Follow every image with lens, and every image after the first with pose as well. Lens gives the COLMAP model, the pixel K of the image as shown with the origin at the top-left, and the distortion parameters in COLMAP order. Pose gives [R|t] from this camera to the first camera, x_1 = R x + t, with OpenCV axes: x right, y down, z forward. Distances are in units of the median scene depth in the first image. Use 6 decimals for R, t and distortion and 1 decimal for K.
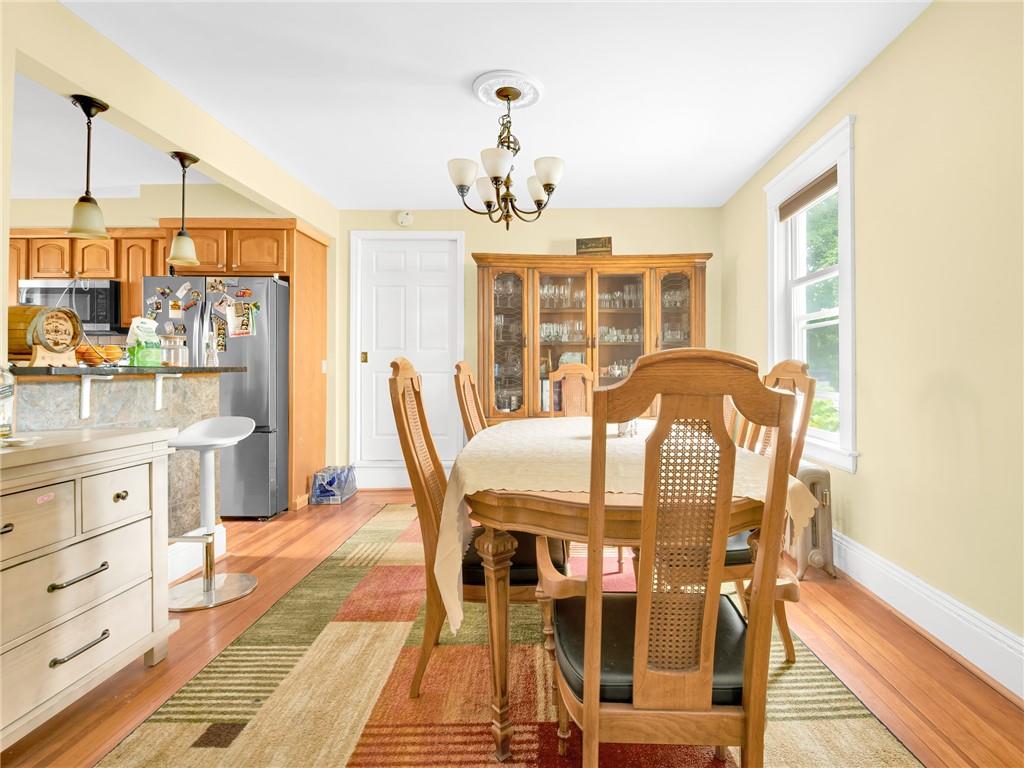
lens RADIAL K [[524.4, 0, 556.7], [0, 524.4, 362.4], [0, 0, 1]] dist [0.005131, -0.012615]
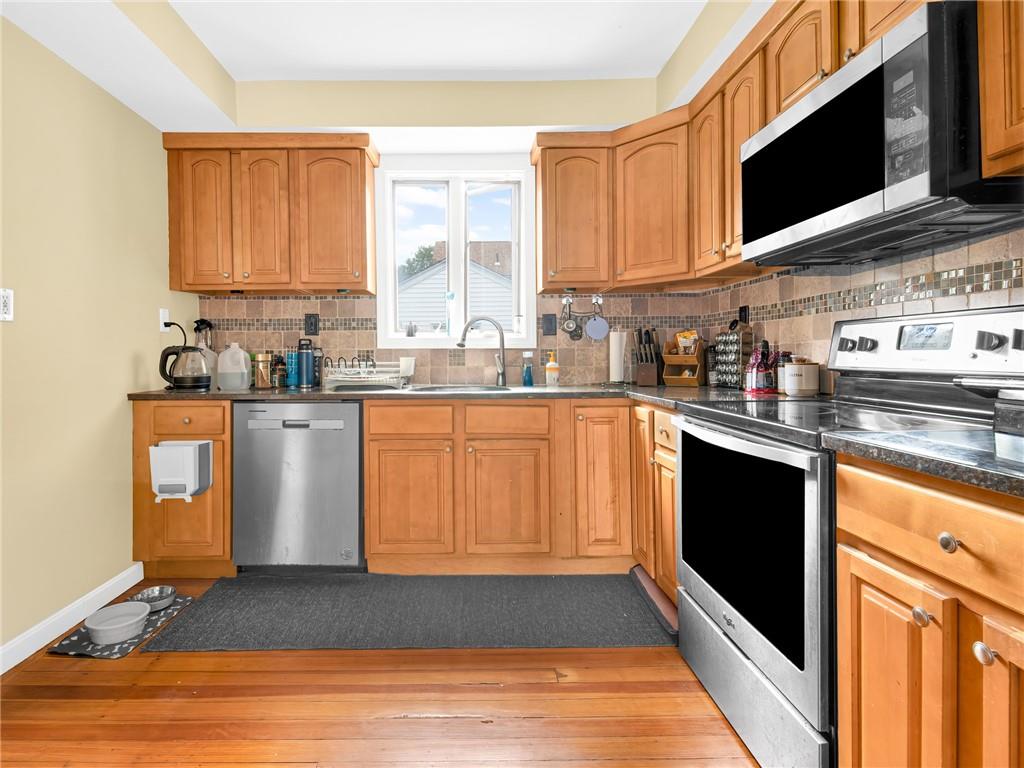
lens RADIAL K [[521.6, 0, 471.5], [0, 521.6, 362.2], [0, 0, 1]] dist [0.020685, -0.008183]
pose [[-0.008621, 0.006887, -0.999939, -0.915448], [0.019623, 0.999785, 0.006716, 0.023628], [0.999770, -0.019564, -0.008754, 1.199123]]
